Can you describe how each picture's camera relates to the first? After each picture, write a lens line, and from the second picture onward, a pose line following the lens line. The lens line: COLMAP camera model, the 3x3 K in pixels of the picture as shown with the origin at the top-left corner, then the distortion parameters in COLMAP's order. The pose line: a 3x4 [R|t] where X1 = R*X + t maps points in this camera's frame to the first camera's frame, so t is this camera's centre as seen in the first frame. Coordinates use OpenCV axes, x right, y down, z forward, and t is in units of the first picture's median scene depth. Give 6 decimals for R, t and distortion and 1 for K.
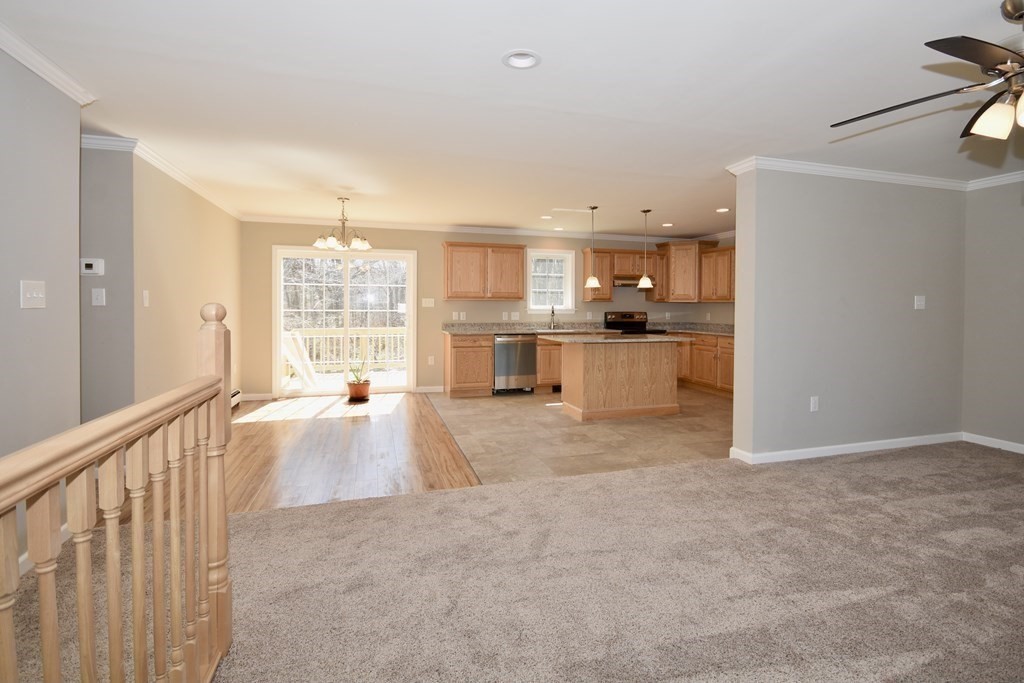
lens RADIAL K [[449.1, 0, 510.4], [0, 449.1, 316.0], [0, 0, 1]] dist [0.001625, -0.005734]
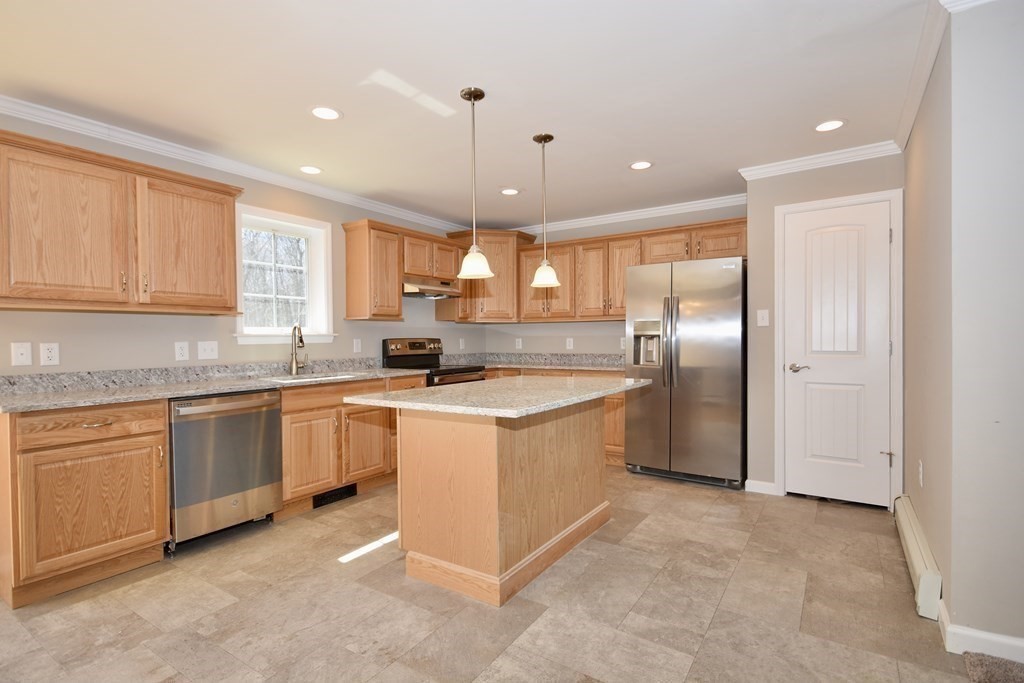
lens RADIAL K [[496.5, 0, 511.7], [0, 496.5, 342.5], [0, 0, 1]] dist [0.000980, 0.001686]
pose [[0.766081, -0.018648, 0.642474, -0.074227], [0.025579, 0.999672, -0.001485, 0.000732], [-0.642235, 0.017571, 0.766306, 0.434670]]
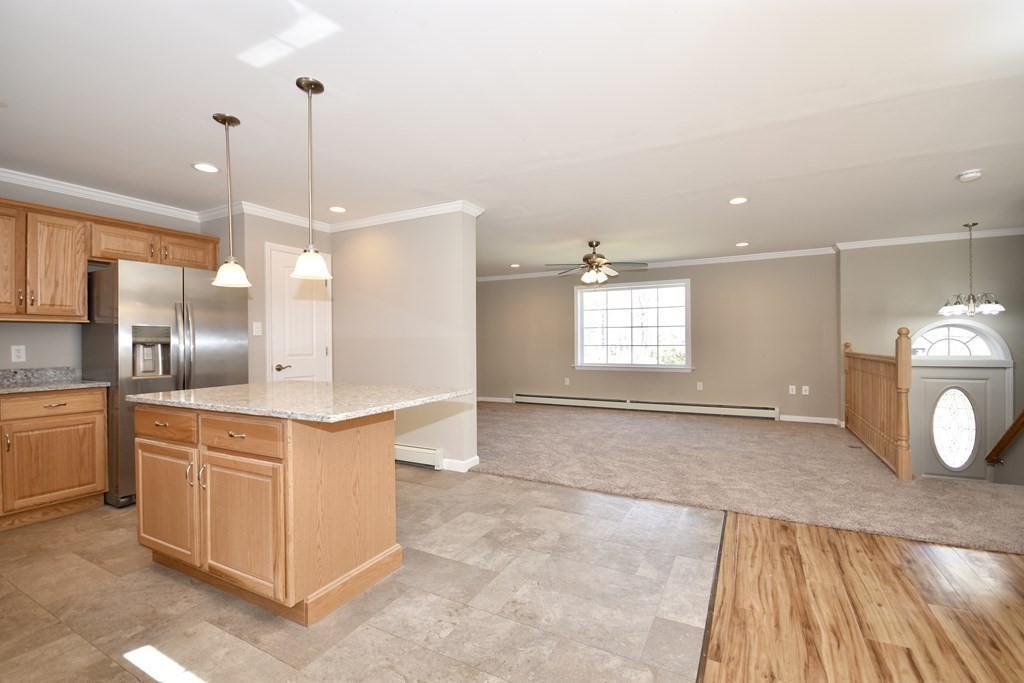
lens RADIAL K [[449.1, 0, 509.7], [0, 449.1, 343.4], [0, 0, 1]] dist [0.001625, -0.005734]
pose [[-0.711032, -0.003199, 0.703152, -0.169996], [0.016050, 0.999655, 0.020777, -0.006619], [-0.702976, 0.026059, -0.710736, 0.825064]]
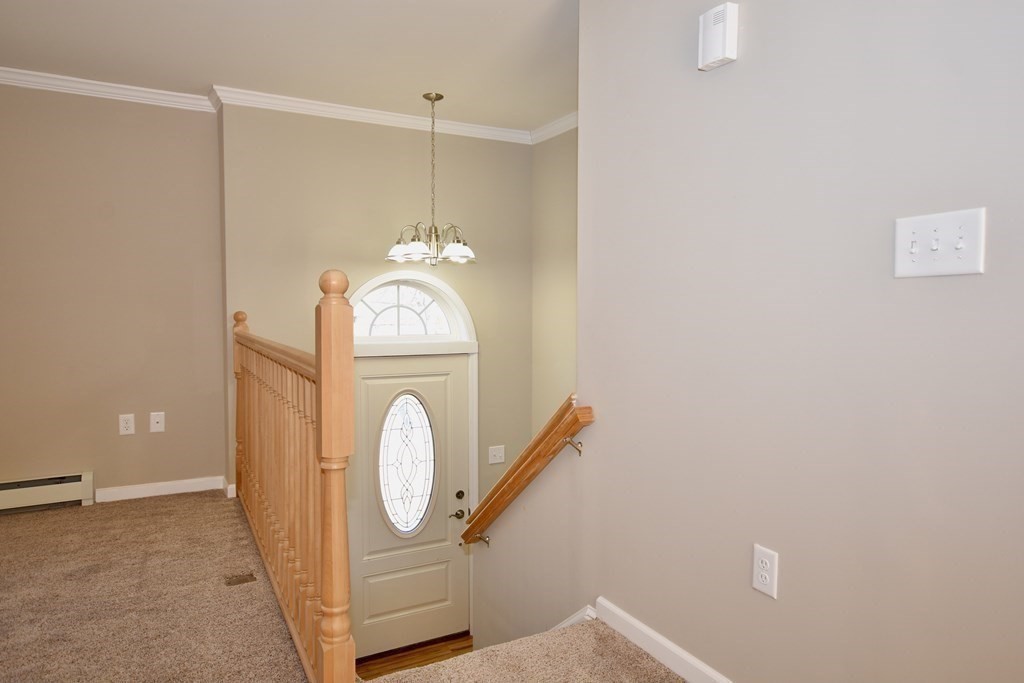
lens RADIAL K [[656.9, 0, 519.4], [0, 656.9, 335.6], [0, 0, 1]] dist [0.019420, 0.005001]
pose [[-0.977660, -0.000560, -0.210190, -0.146929], [-0.013956, 0.997963, 0.062251, 0.000806], [0.209727, 0.063793, -0.975677, 0.423125]]
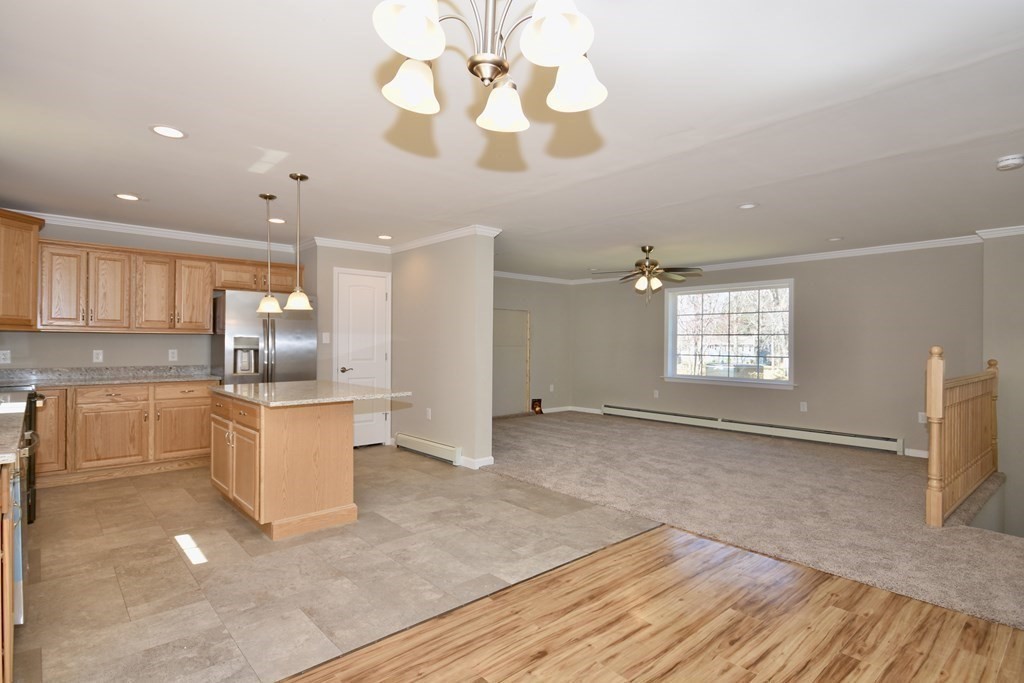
lens RADIAL K [[526.7, 0, 507.9], [0, 526.7, 341.2], [0, 0, 1]] dist [0.010140, 0.000700]
pose [[-0.422250, -0.005429, 0.906463, -0.404361], [0.008074, 0.999920, 0.009749, -0.018632], [-0.906443, 0.011435, -0.422173, 0.739082]]
